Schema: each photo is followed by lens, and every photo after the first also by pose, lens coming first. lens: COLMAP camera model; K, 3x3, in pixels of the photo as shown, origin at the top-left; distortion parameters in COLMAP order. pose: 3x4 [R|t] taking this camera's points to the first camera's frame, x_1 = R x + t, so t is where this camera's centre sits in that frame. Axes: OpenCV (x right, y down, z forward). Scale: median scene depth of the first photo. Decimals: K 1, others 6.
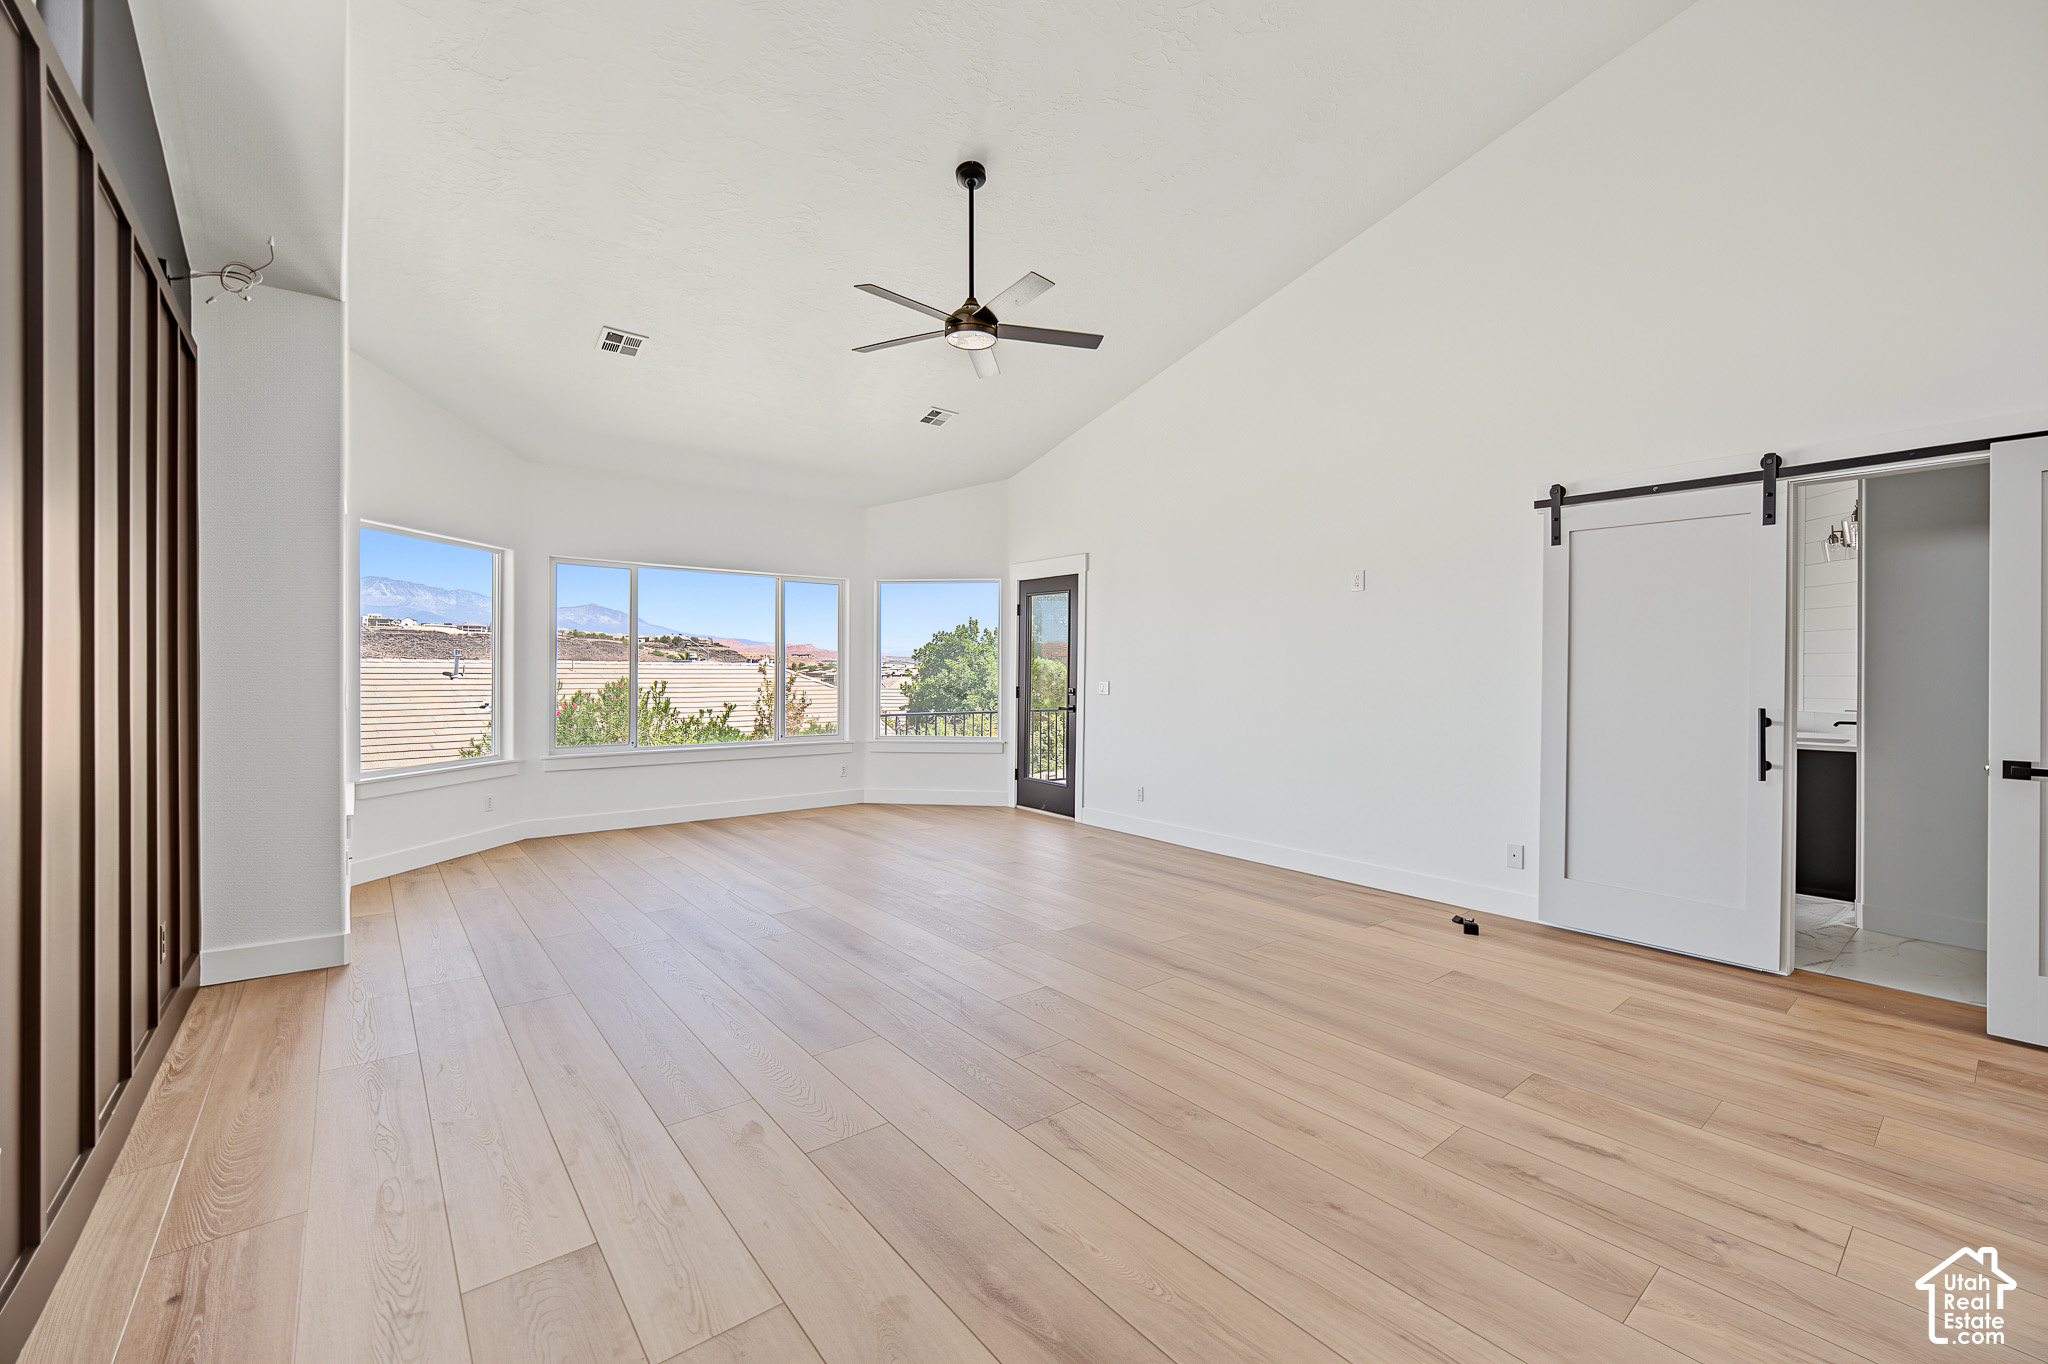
lens RADIAL K [[832.6, 0, 1027.9], [0, 832.6, 677.8], [0, 0, 1]] dist [-0.002257, 0.000196]
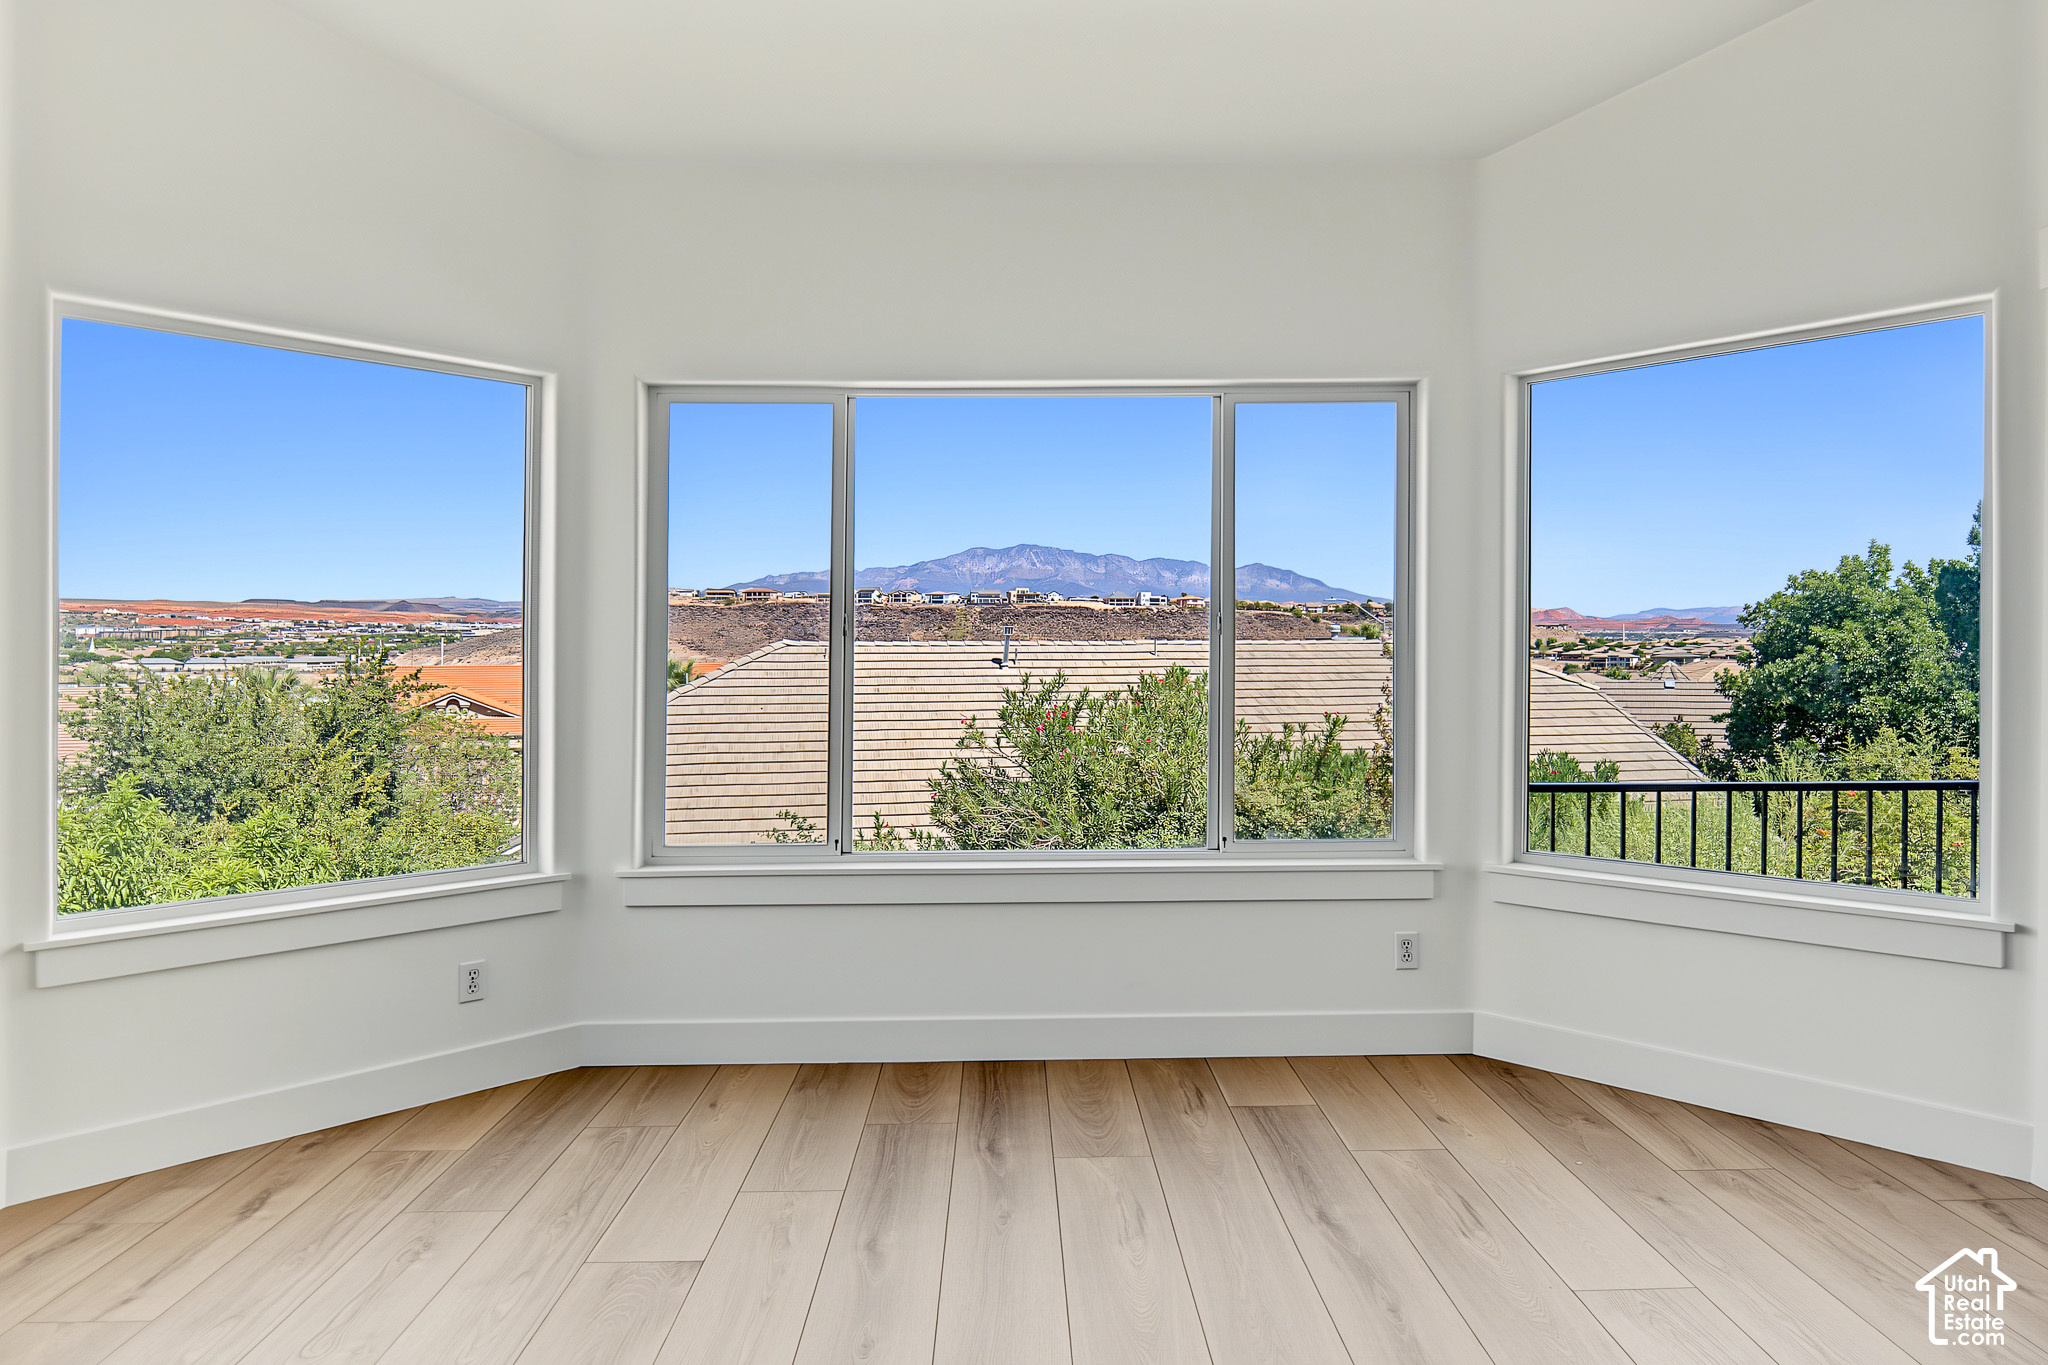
lens RADIAL K [[1261.7, 0, 1029.7], [0, 1261.7, 732.1], [0, 0, 1]] dist [-0.026745, -0.002110]
pose [[0.788863, 0.026674, -0.613991, -0.007232], [0.007374, 0.998575, 0.052856, -0.000857], [0.614525, -0.046224, 0.787542, 0.106044]]
